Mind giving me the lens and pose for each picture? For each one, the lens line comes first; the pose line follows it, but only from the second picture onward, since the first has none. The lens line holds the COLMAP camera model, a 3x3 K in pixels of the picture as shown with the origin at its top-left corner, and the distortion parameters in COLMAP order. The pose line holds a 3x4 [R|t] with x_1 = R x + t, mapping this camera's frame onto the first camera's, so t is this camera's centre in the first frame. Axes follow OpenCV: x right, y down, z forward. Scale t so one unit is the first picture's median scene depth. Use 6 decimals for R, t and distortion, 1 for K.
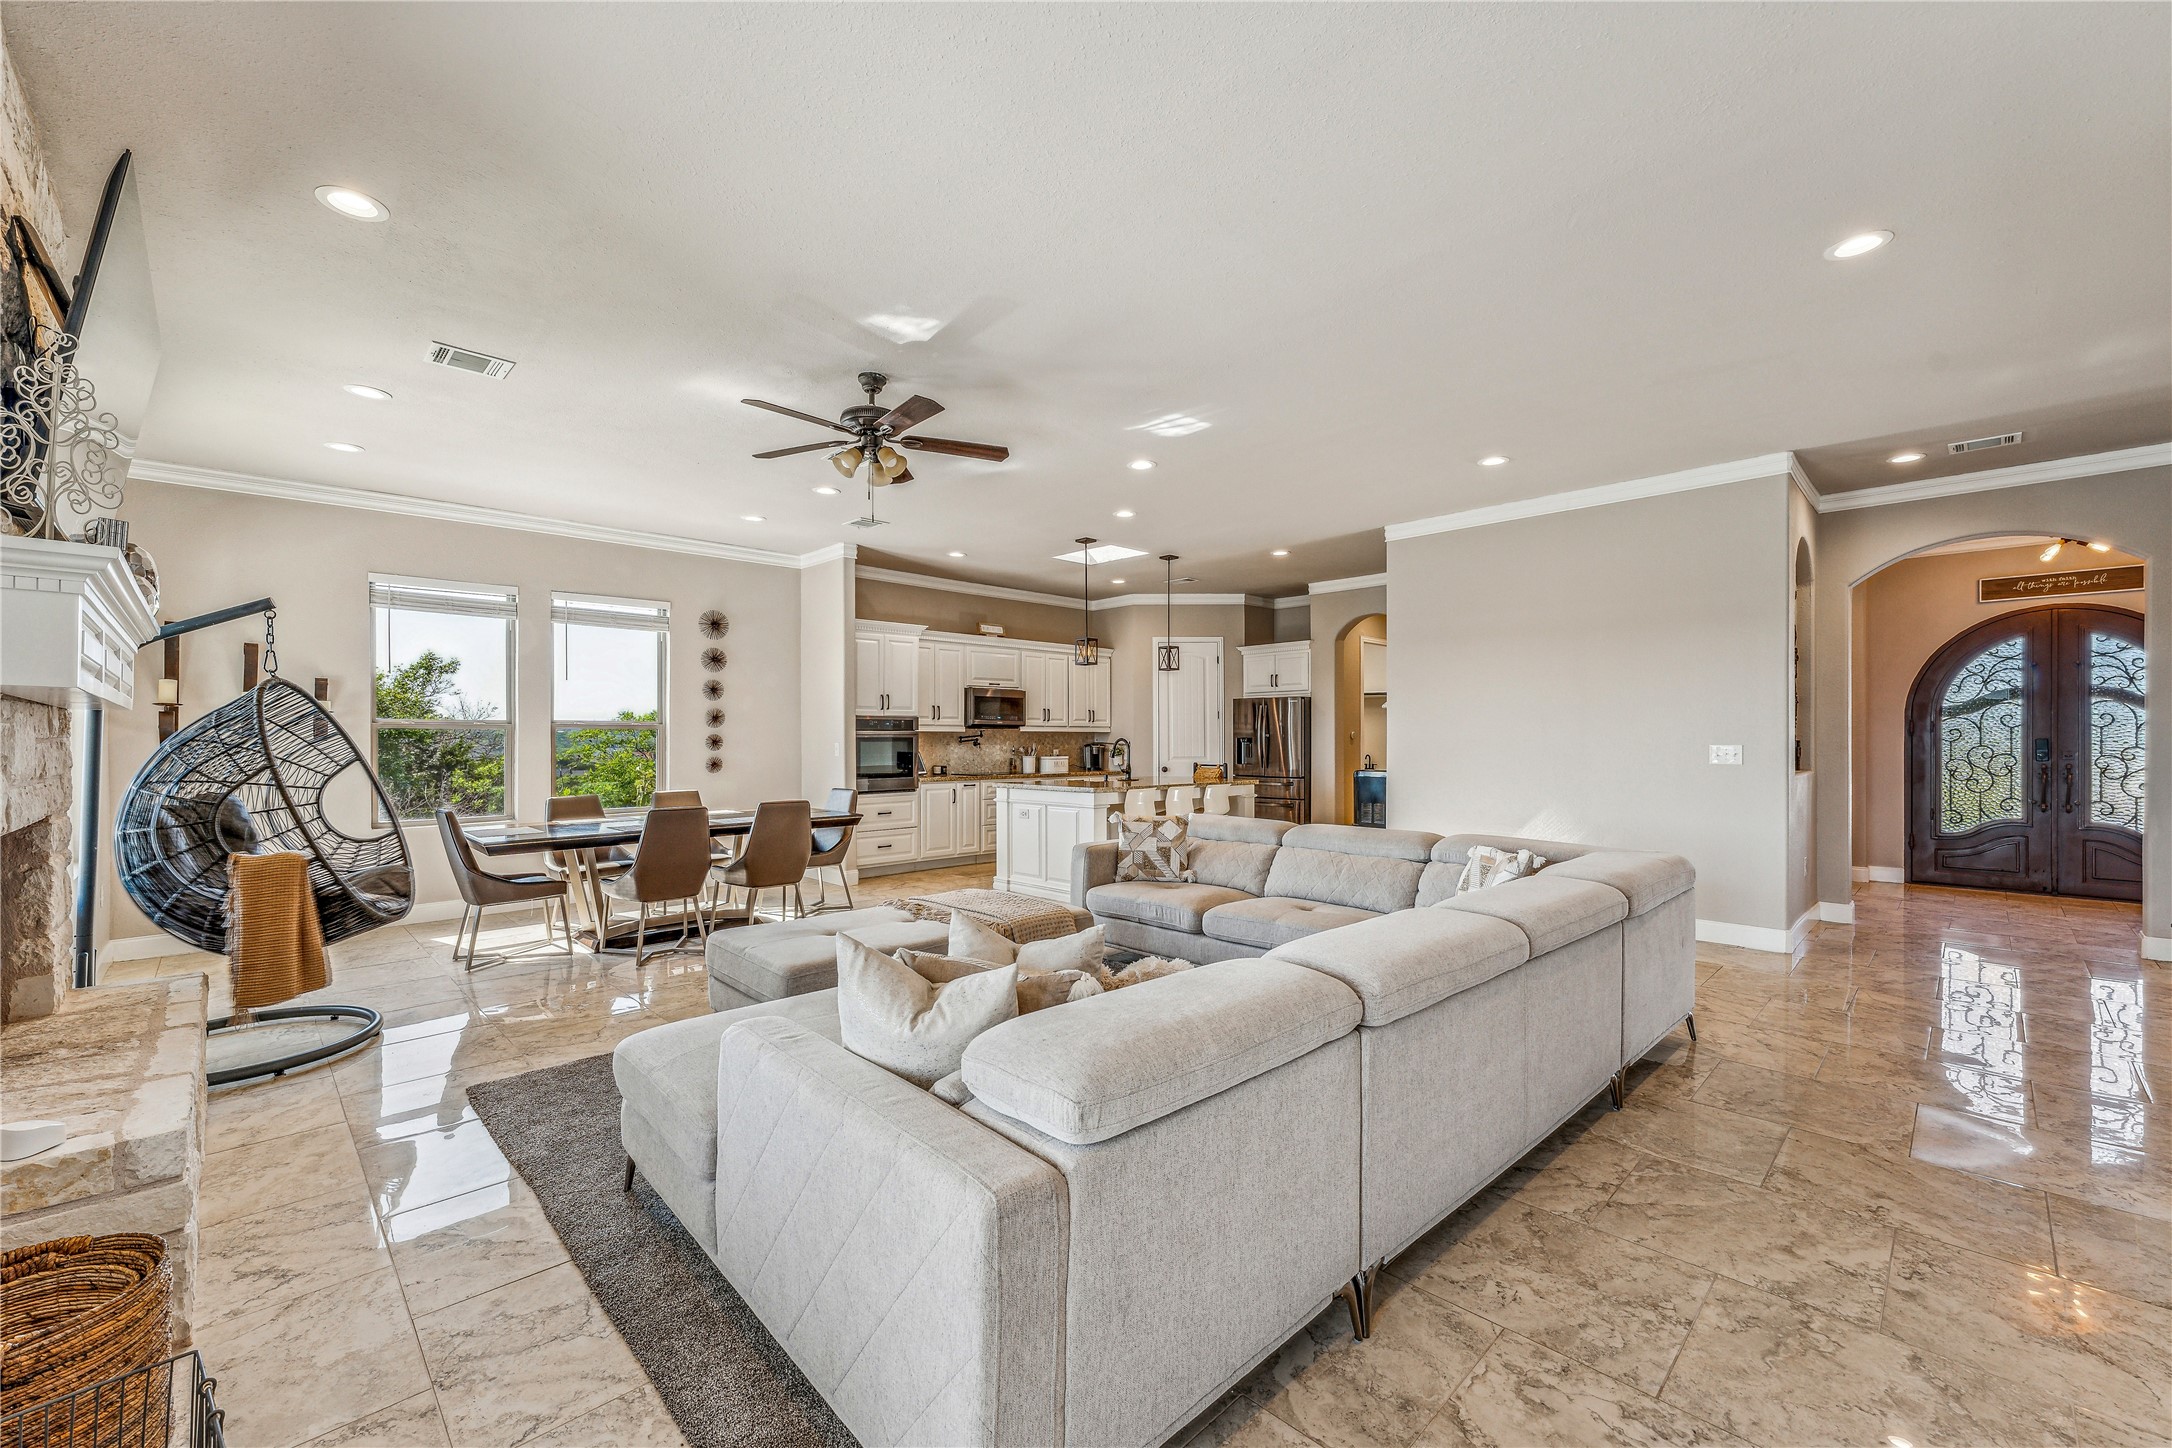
lens RADIAL K [[875.6, 0, 1083.0], [0, 875.6, 740.2], [0, 0, 1]] dist [0.000033, 0.000151]
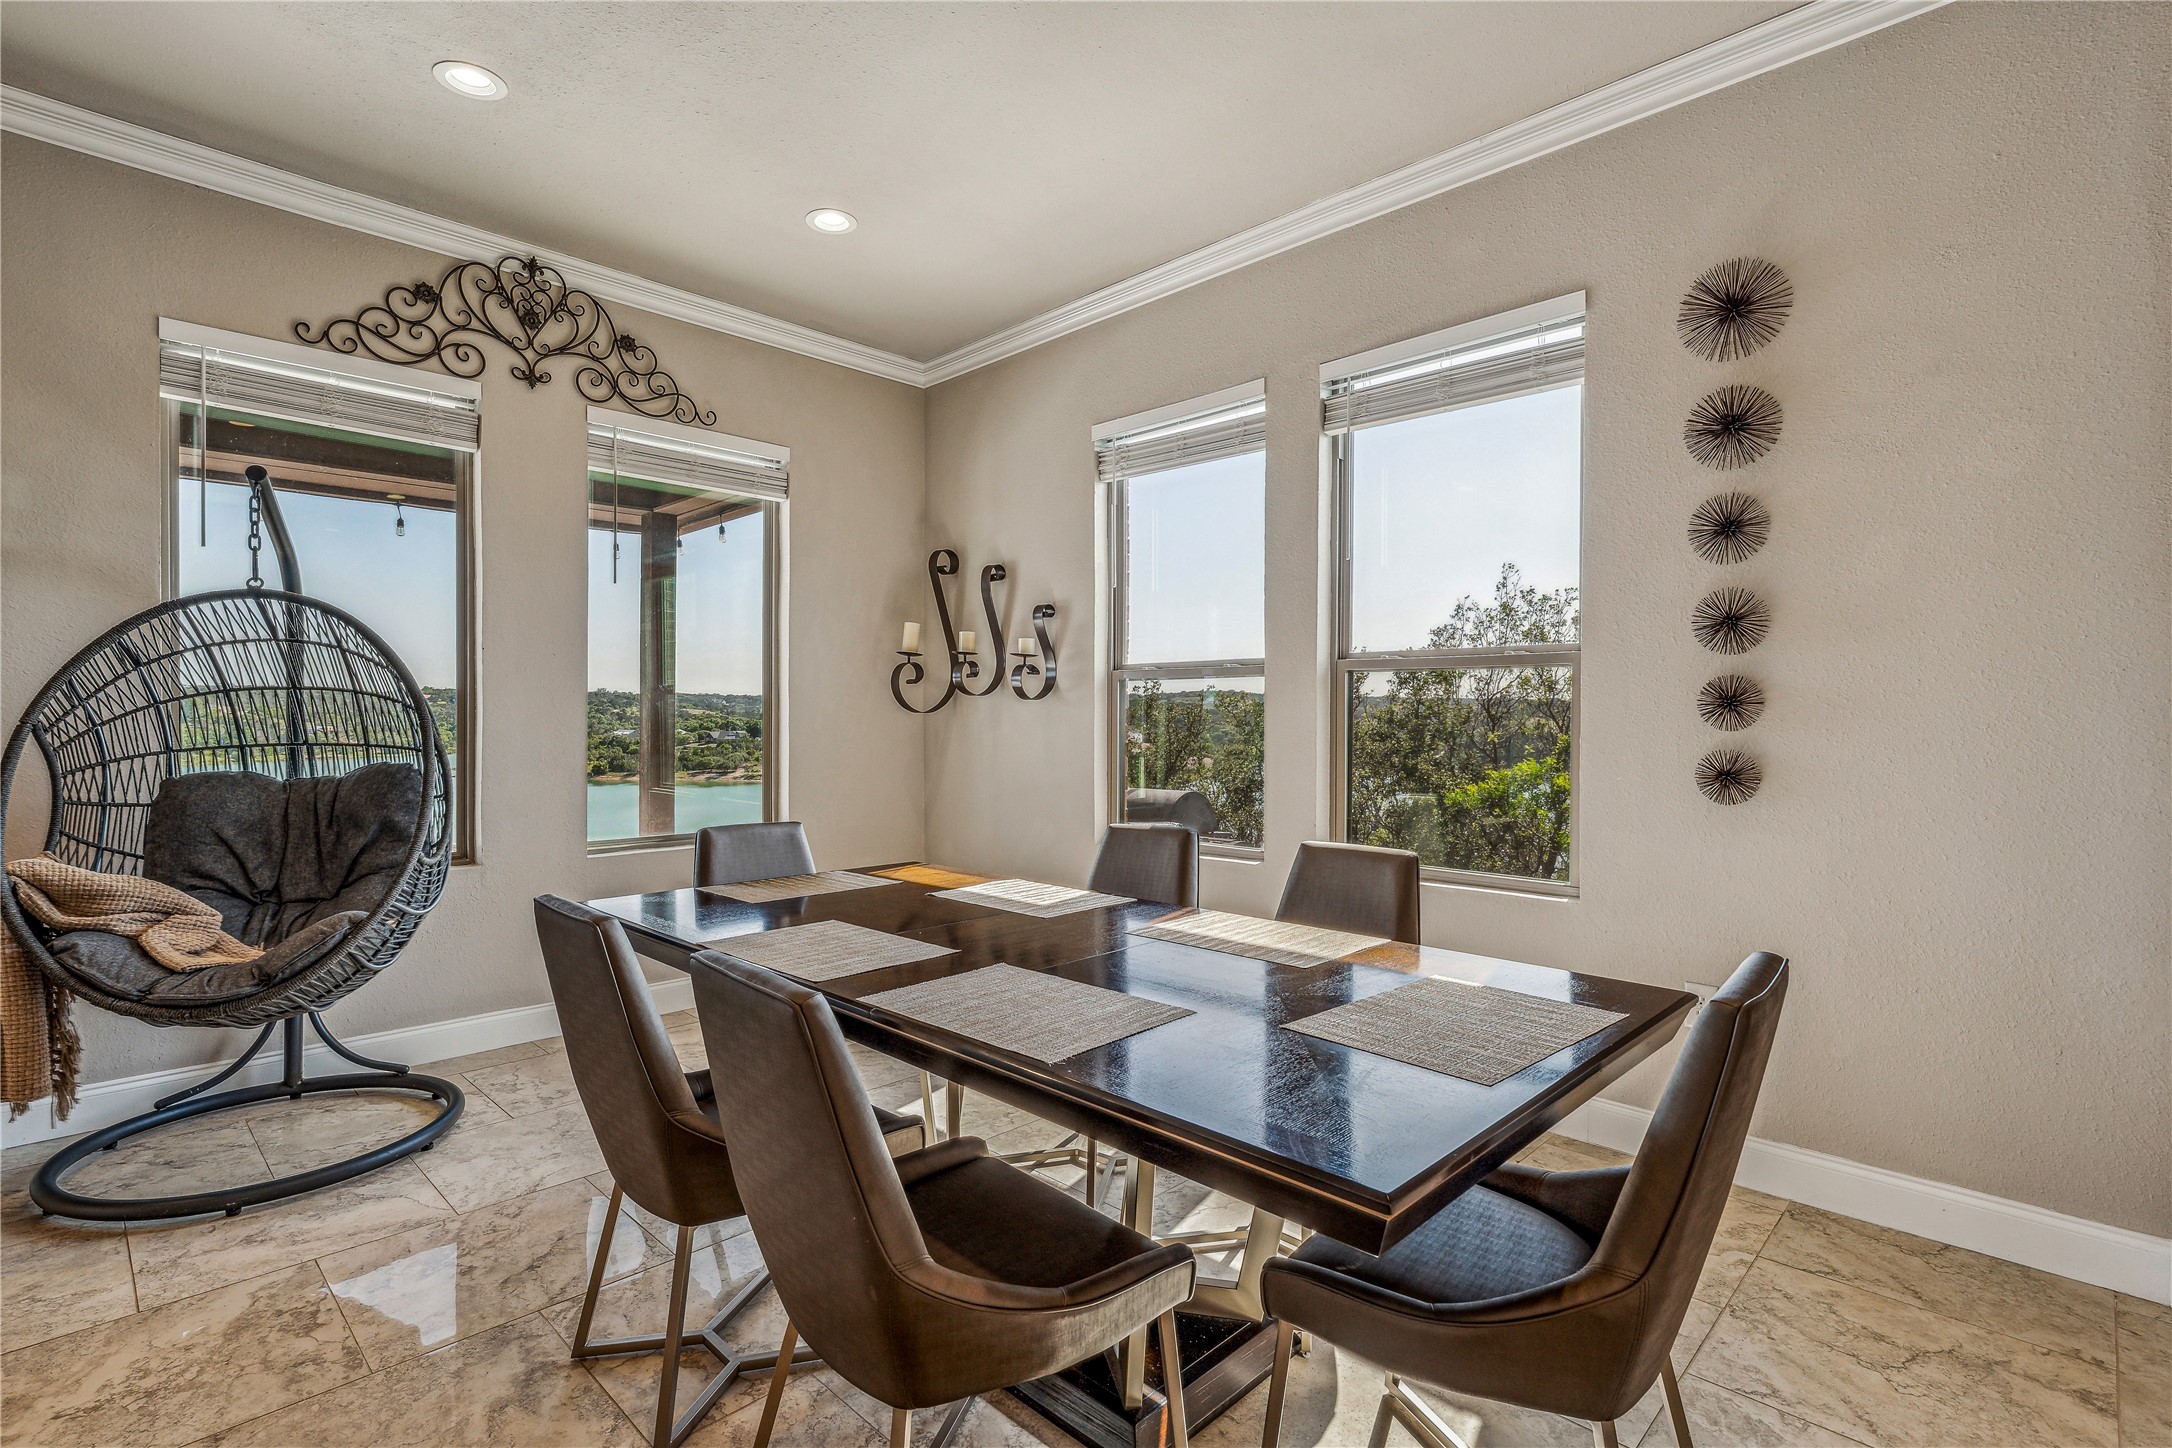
lens RADIAL K [[1022.3, 0, 1086.0], [0, 1022.3, 715.1], [0, 0, 1]] dist [-0.002522, 0.000592]
pose [[0.021299, 0.003032, -0.999769, -0.071461], [-0.006722, 0.999973, 0.002890, 0.006857], [0.999751, 0.006659, 0.021319, 0.718399]]
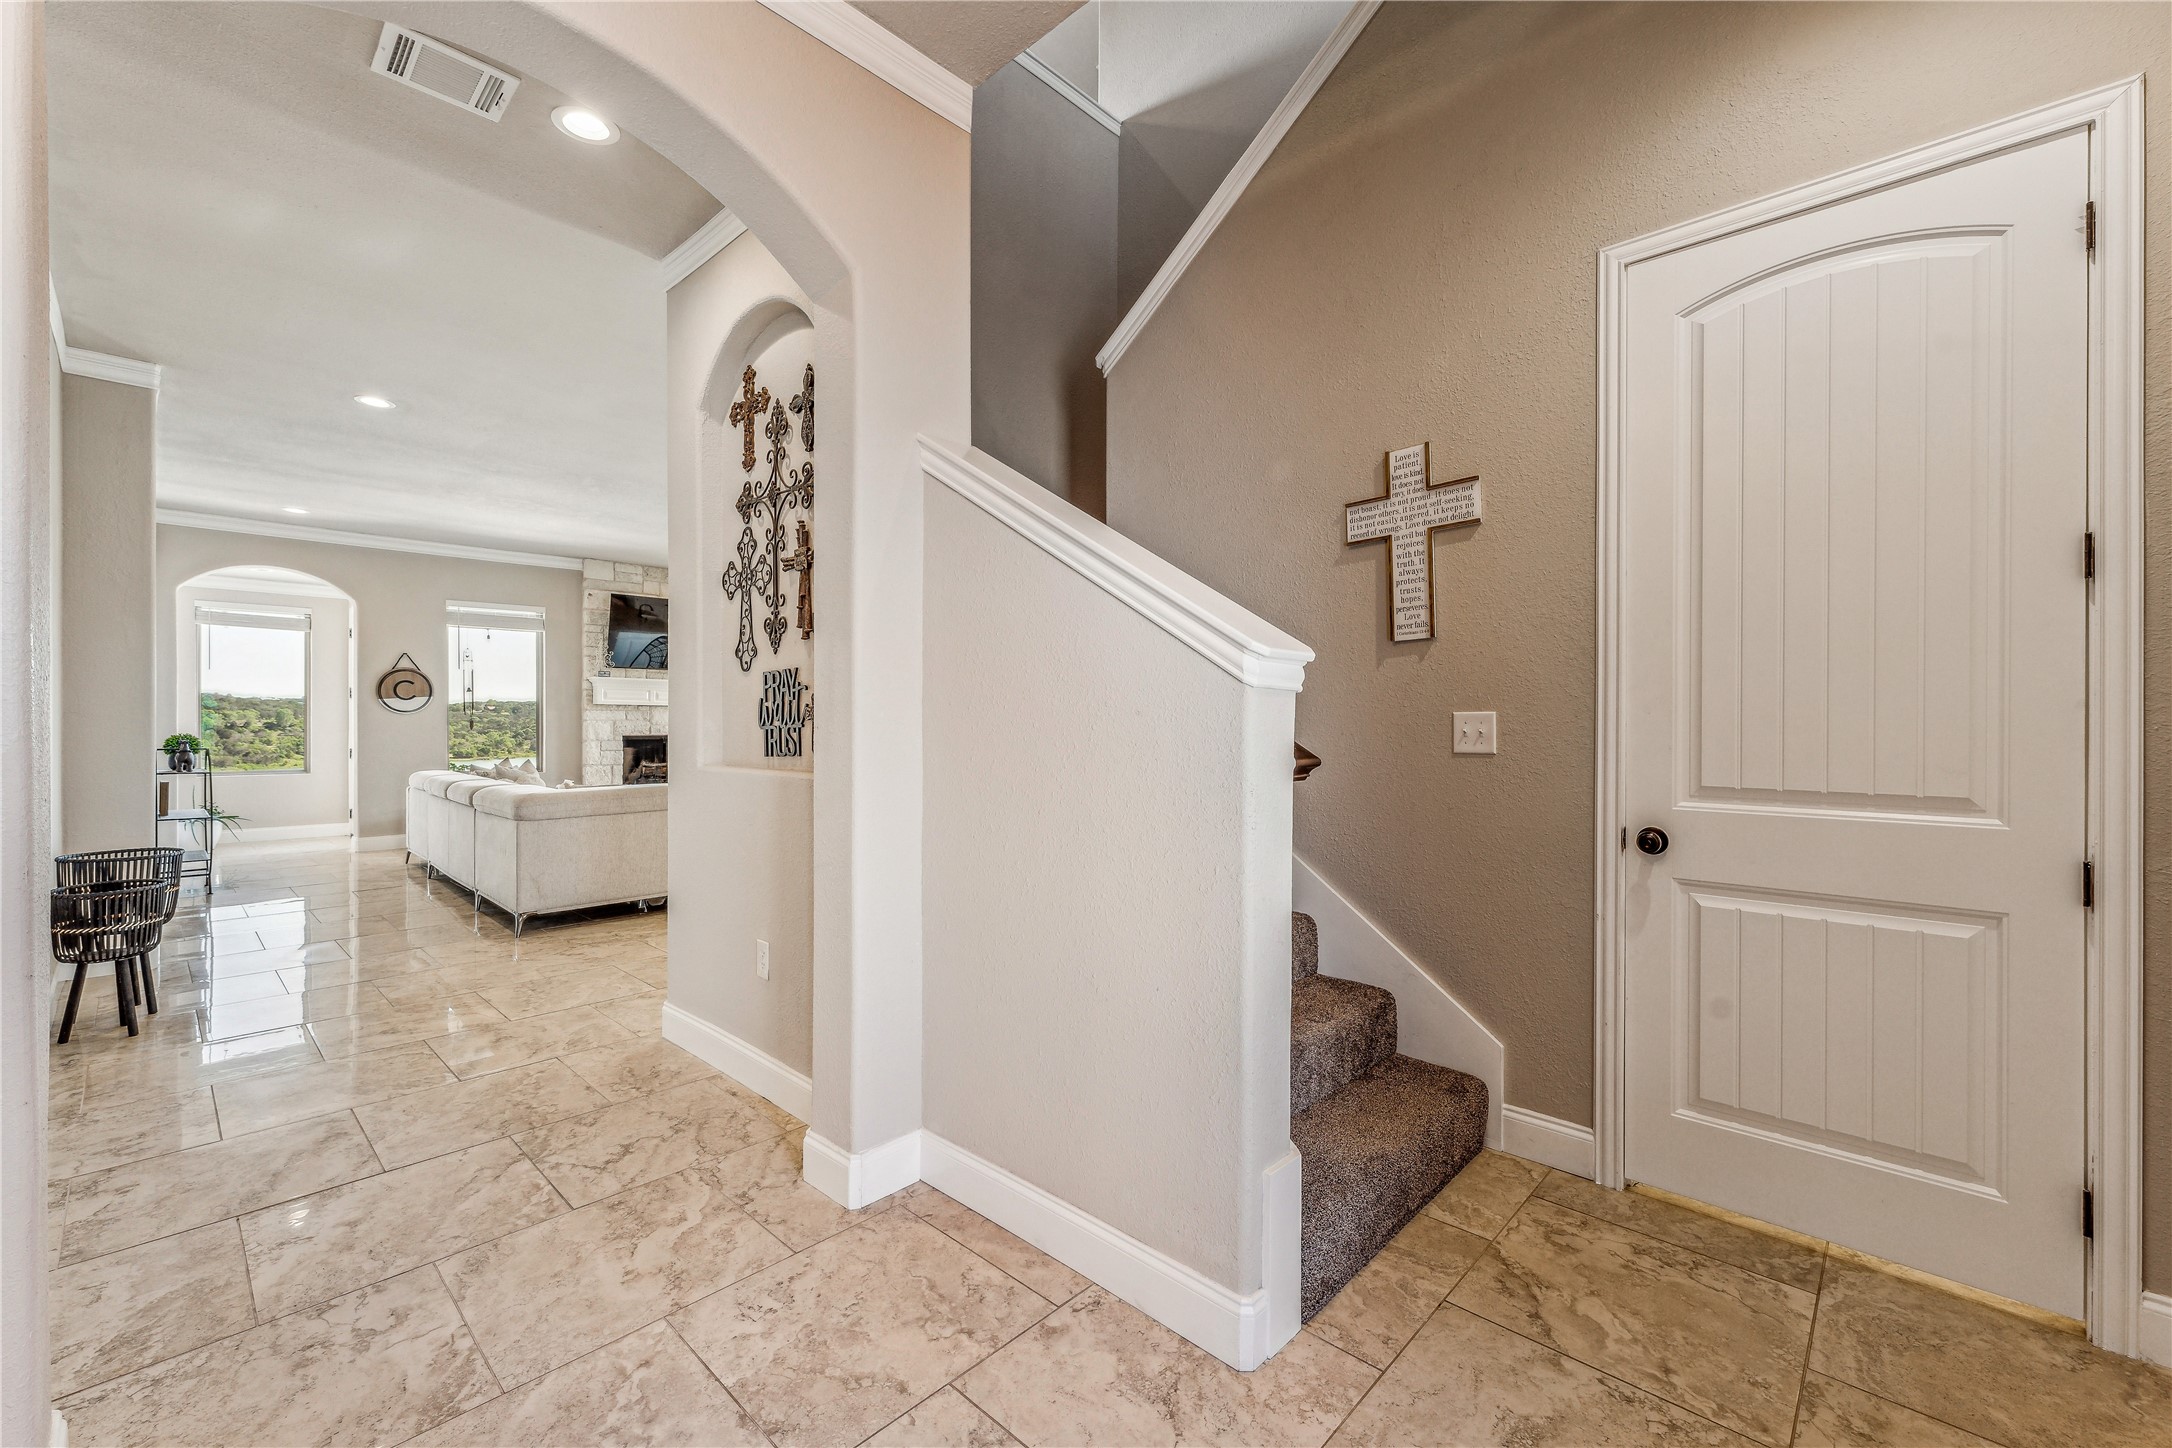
lens RADIAL K [[864.1, 0, 1086.0], [0, 864.1, 724.0], [0, 0, 1]] dist [-0.004359, -0.000260]
pose [[0.056898, 0.003083, -0.998375, 0.919676], [-0.006641, 0.999974, 0.002710, 0.005588], [0.998358, 0.006476, 0.056917, 0.802231]]
